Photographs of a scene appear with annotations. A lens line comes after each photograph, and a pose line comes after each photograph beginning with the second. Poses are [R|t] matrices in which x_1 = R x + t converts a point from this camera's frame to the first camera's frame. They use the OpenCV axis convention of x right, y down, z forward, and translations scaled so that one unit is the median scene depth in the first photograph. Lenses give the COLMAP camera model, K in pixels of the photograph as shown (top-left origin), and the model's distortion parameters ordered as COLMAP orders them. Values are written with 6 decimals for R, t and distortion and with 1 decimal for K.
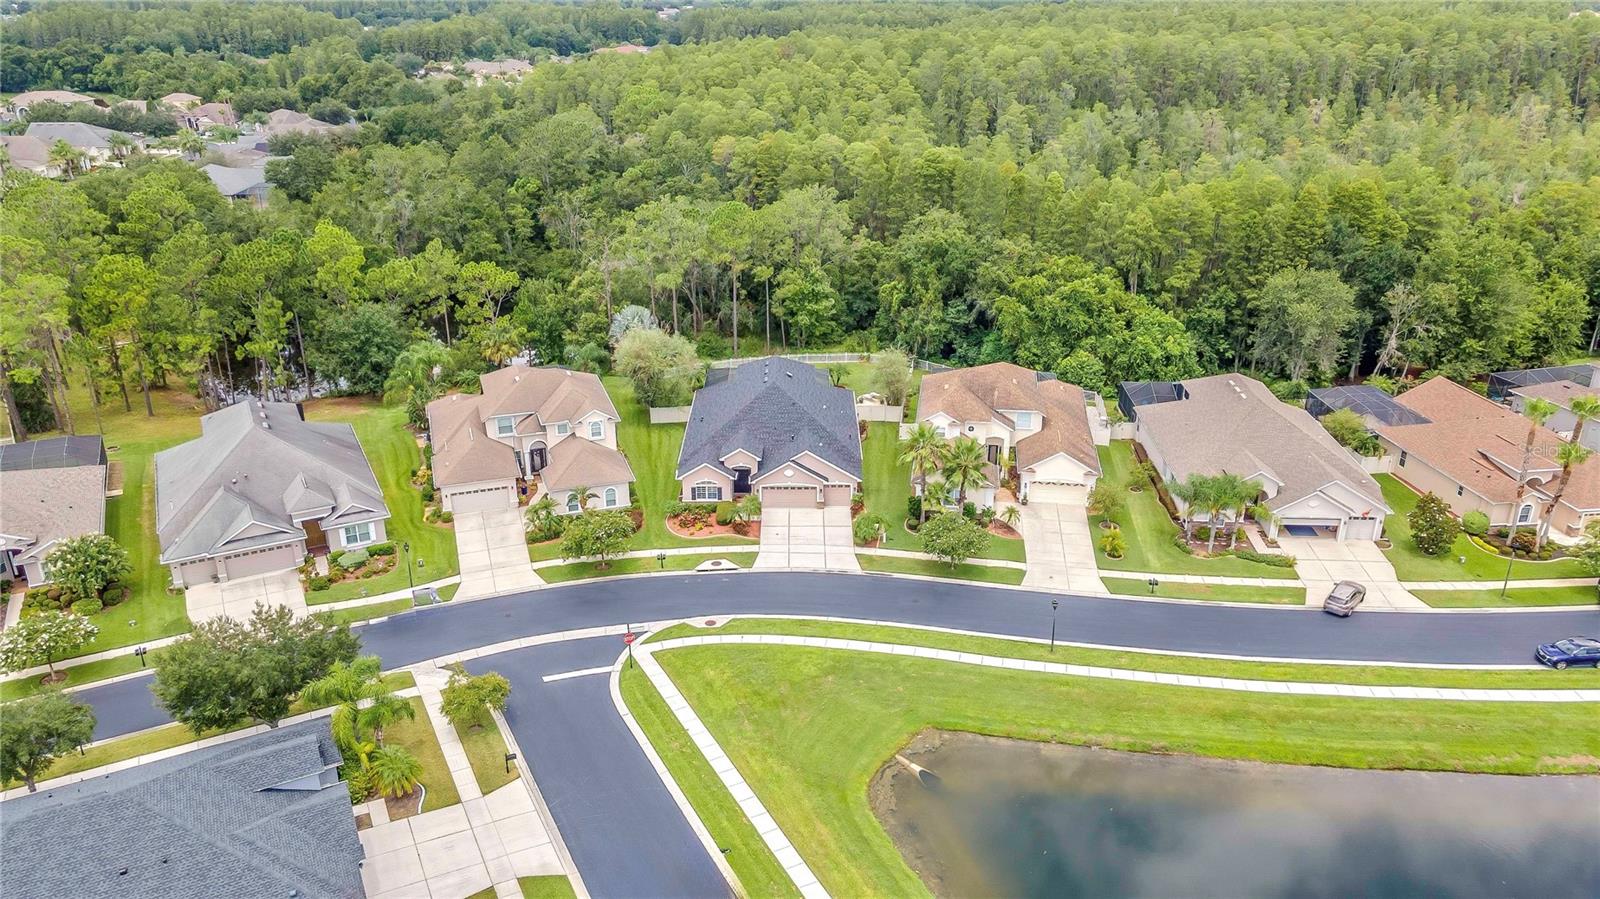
lens RADIAL K [[1165.8, 0, 800.0], [0, 1165.8, 449.5], [0, 0, 1]] dist [0.048294, 0.000146]
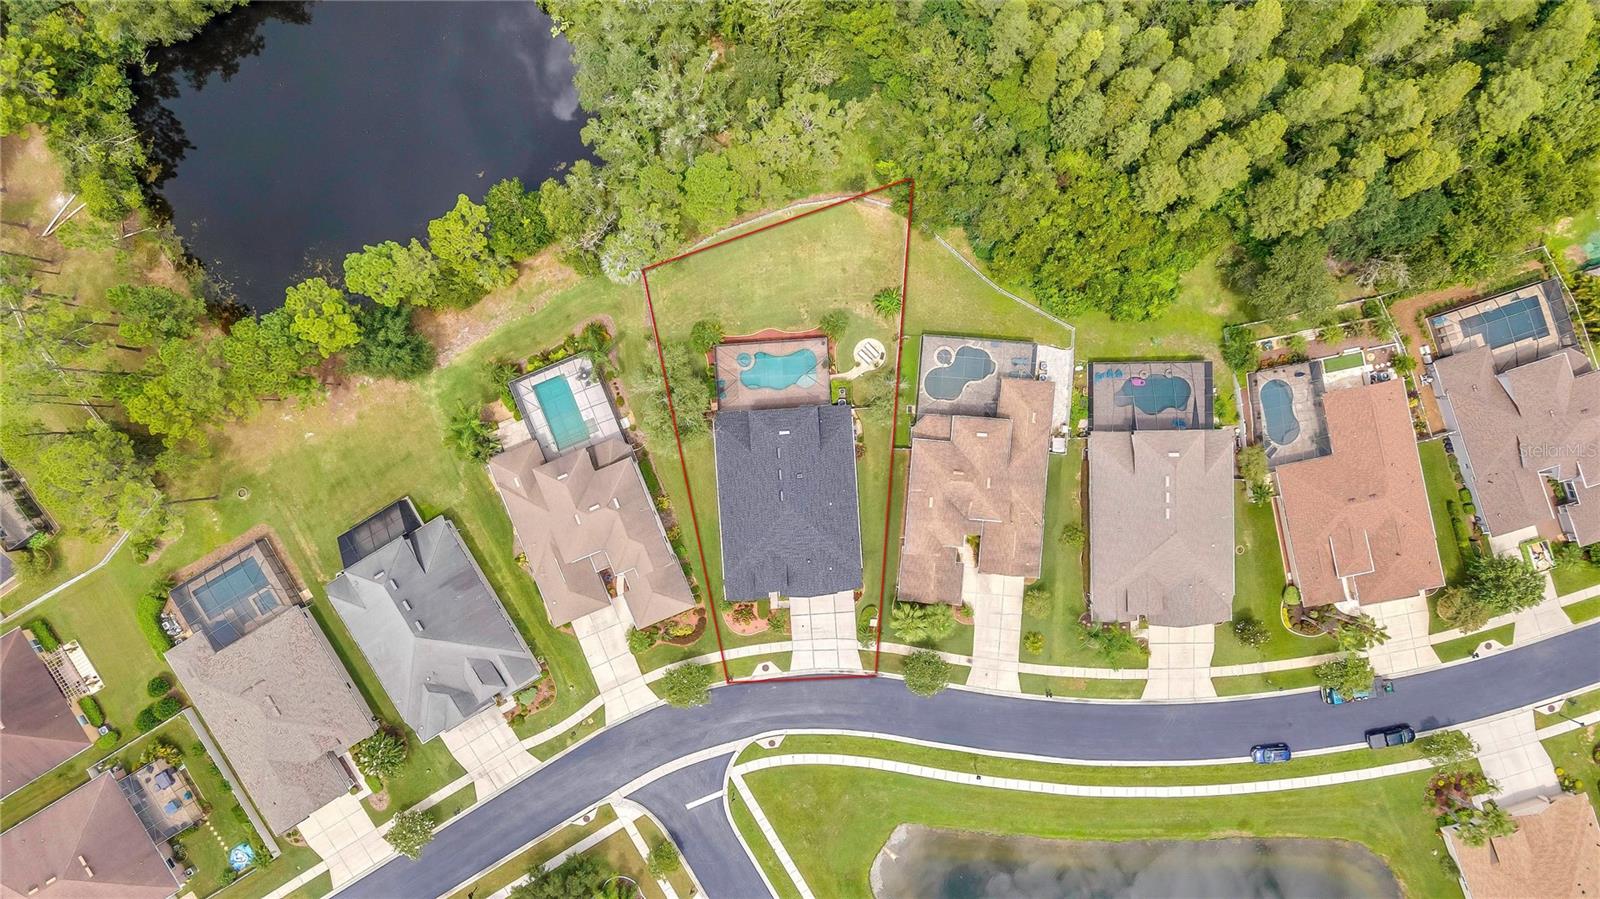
lens RADIAL K [[1165.8, 0, 800.0], [0, 1165.8, 449.5], [0, 0, 1]] dist [0.048294, 0.000146]
pose [[0.997546, -0.068766, -0.013126, 0.009419], [0.038972, 0.389704, 0.920115, -1.155376], [-0.058157, -0.918369, 0.391428, 0.555311]]
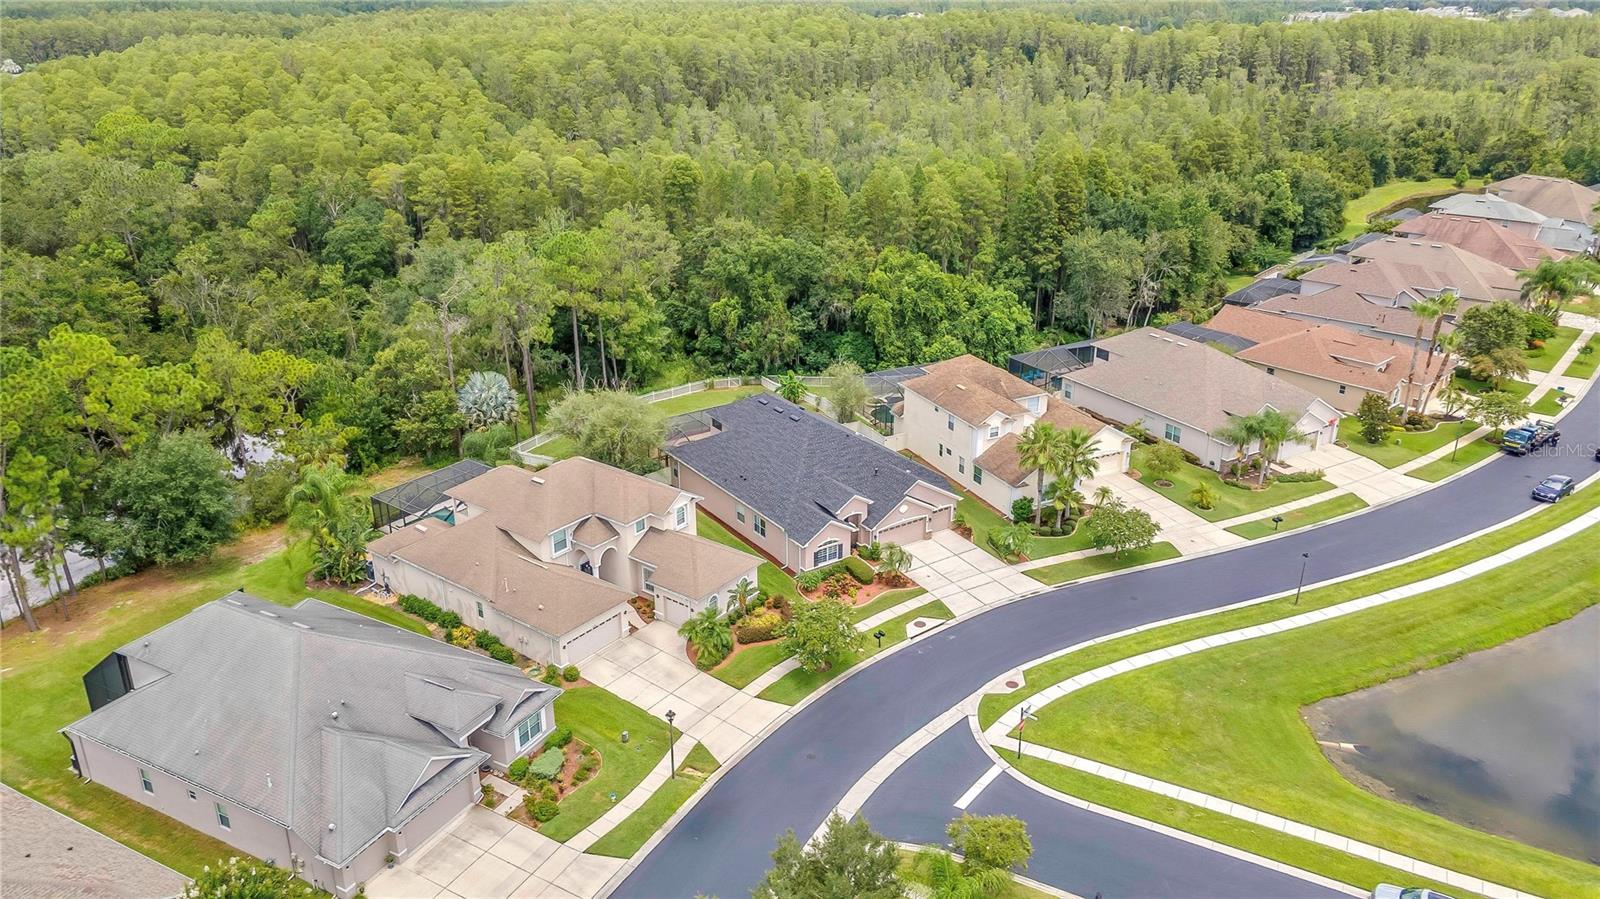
lens RADIAL K [[1165.8, 0, 800.0], [0, 1165.8, 449.5], [0, 0, 1]] dist [0.048294, 0.000146]
pose [[0.826010, -0.214341, 0.521311, -0.480987], [0.217891, 0.974400, 0.055387, -0.082763], [-0.519837, 0.067838, 0.851568, 0.238684]]
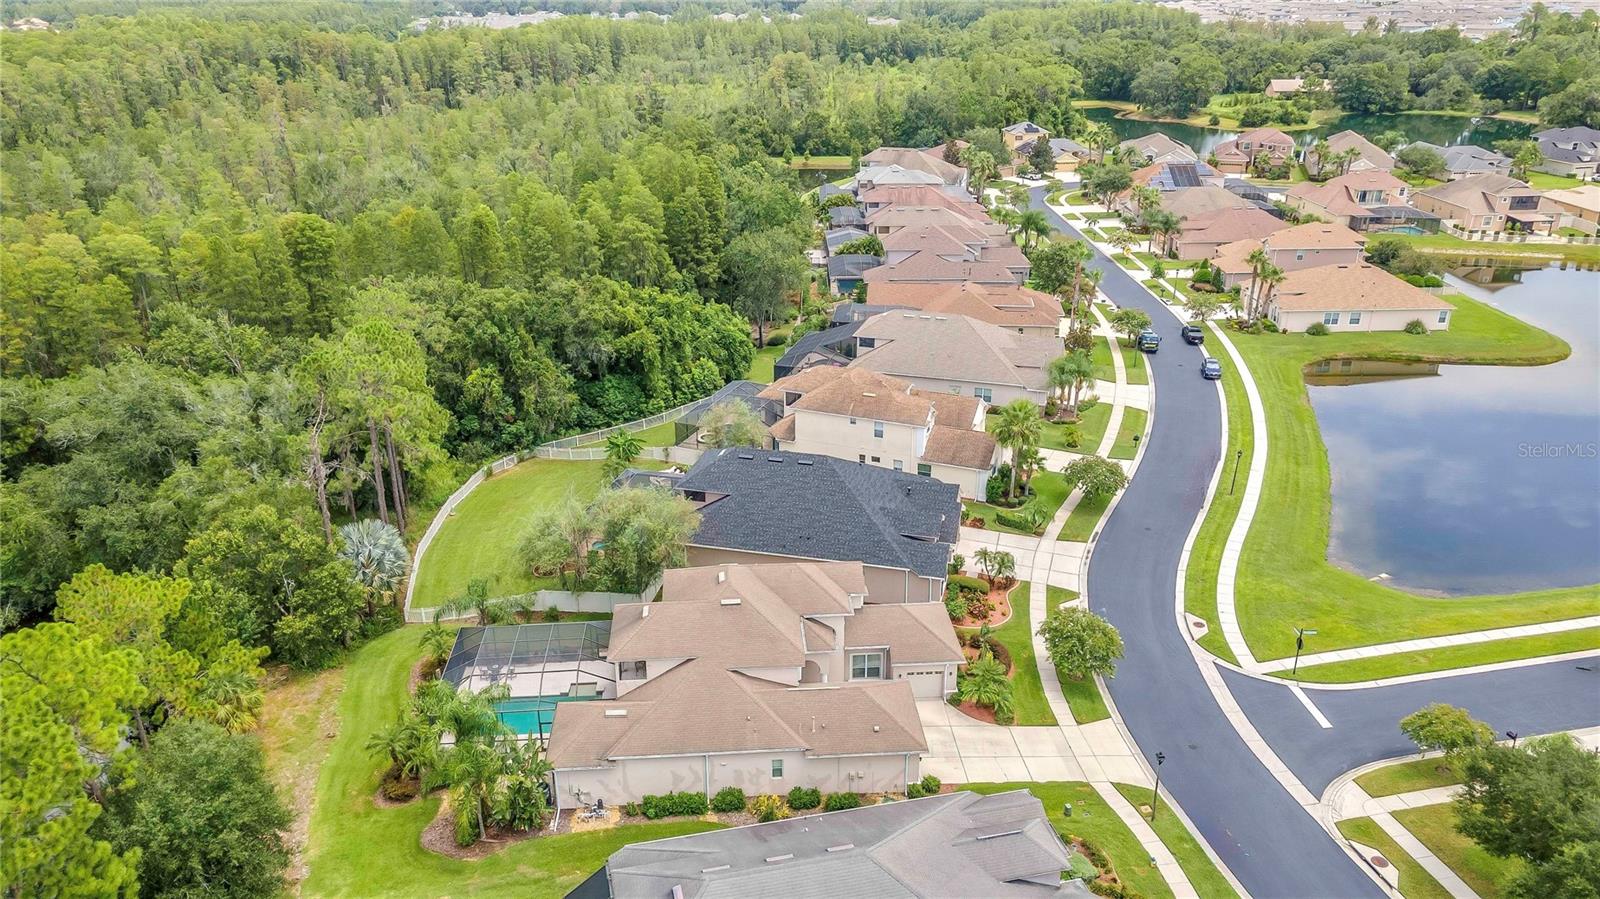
lens RADIAL K [[1165.8, 0, 800.0], [0, 1165.8, 449.5], [0, 0, 1]] dist [0.048294, 0.000146]
pose [[0.239393, -0.368293, 0.898360, -0.754265], [0.375875, 0.888271, 0.263994, -0.281848], [-0.895214, 0.274473, 0.351078, 0.691268]]
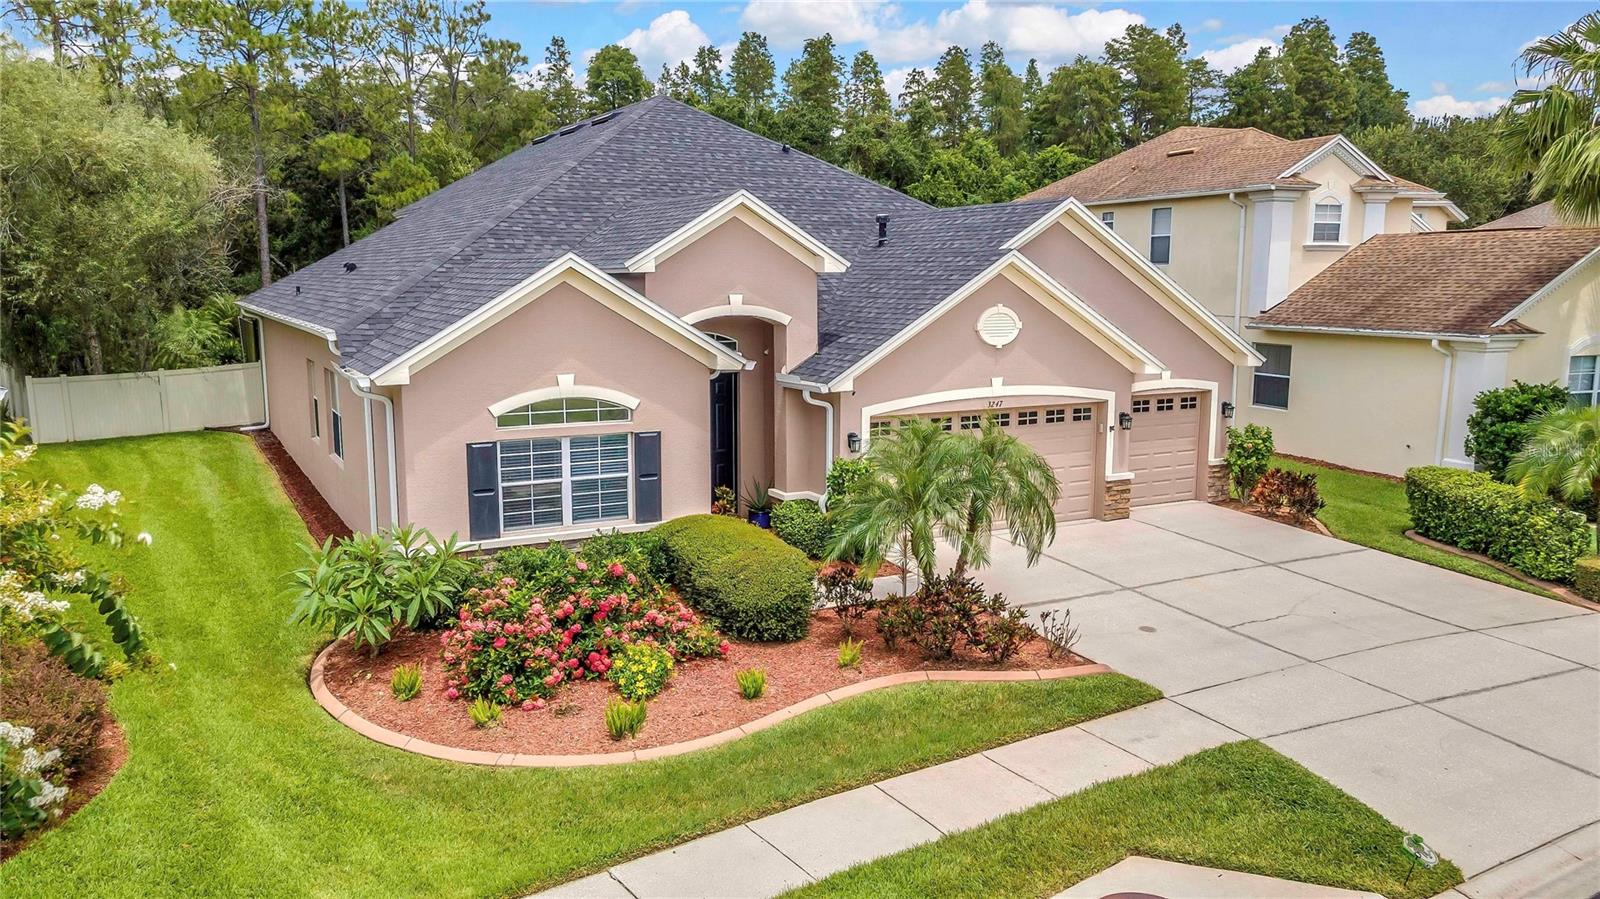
lens RADIAL K [[1165.8, 0, 800.0], [0, 1165.8, 449.5], [0, 0, 1]] dist [0.048294, 0.000146]
pose [[0.875600, -0.068943, 0.478091, -0.114362], [0.183091, 0.963276, -0.196412, 0.062473], [-0.446992, 0.259513, 0.856067, 0.767665]]
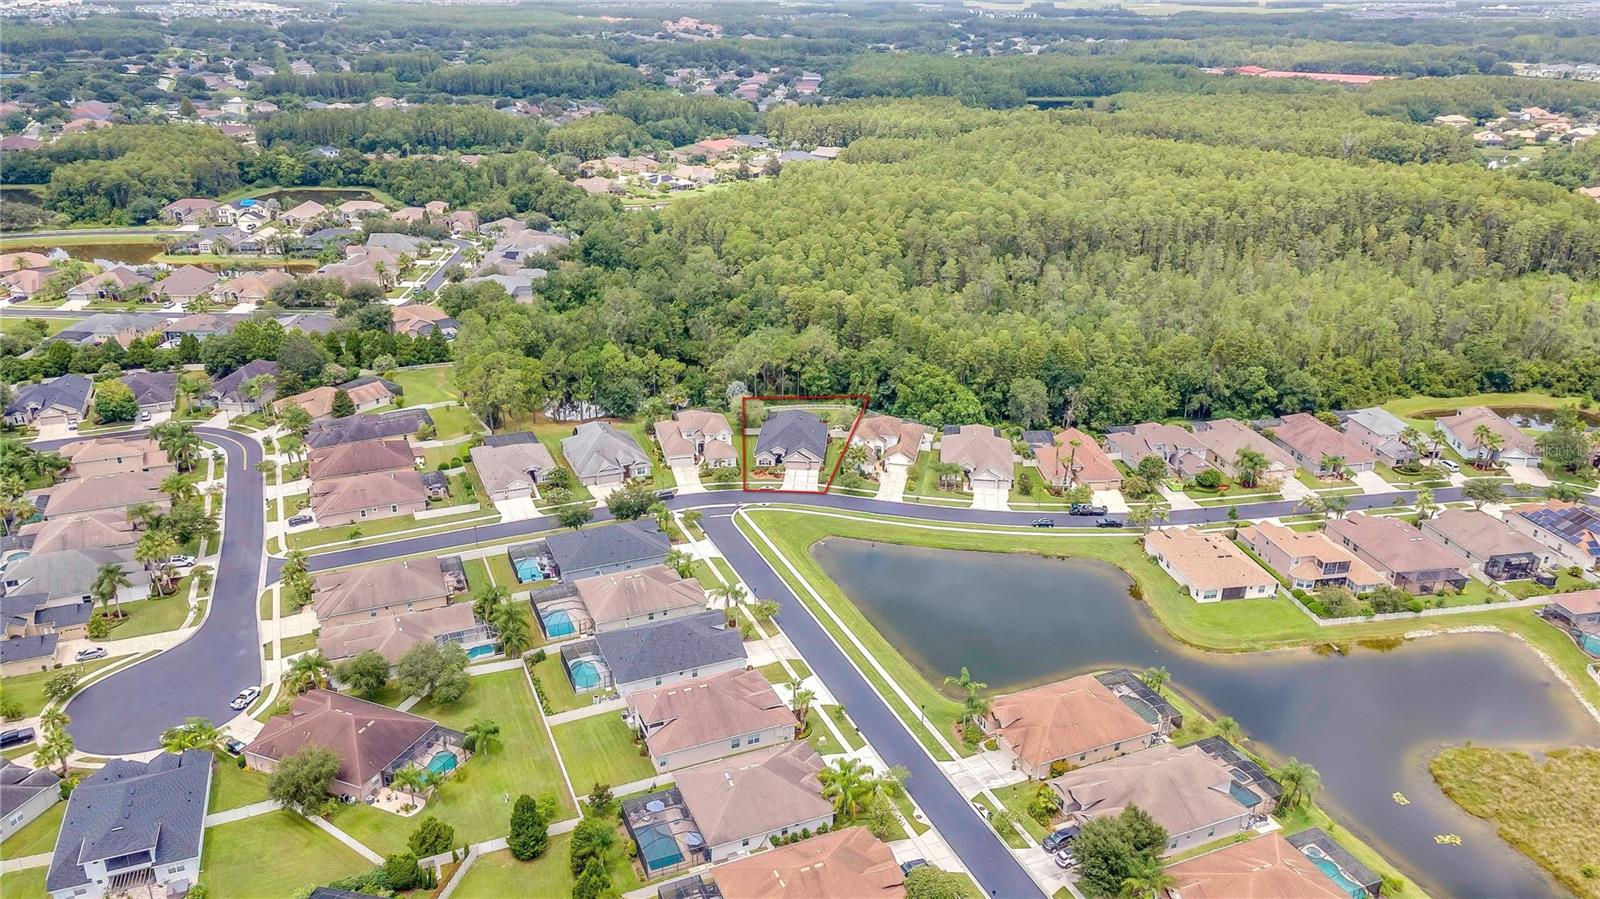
lens RADIAL K [[1165.8, 0, 800.0], [0, 1165.8, 449.5], [0, 0, 1]] dist [0.048294, 0.000146]
pose [[0.997385, 0.040265, -0.060010, 0.141135], [-0.040504, 0.999176, -0.002772, 0.010549], [0.059849, 0.005195, 0.998194, -1.477461]]
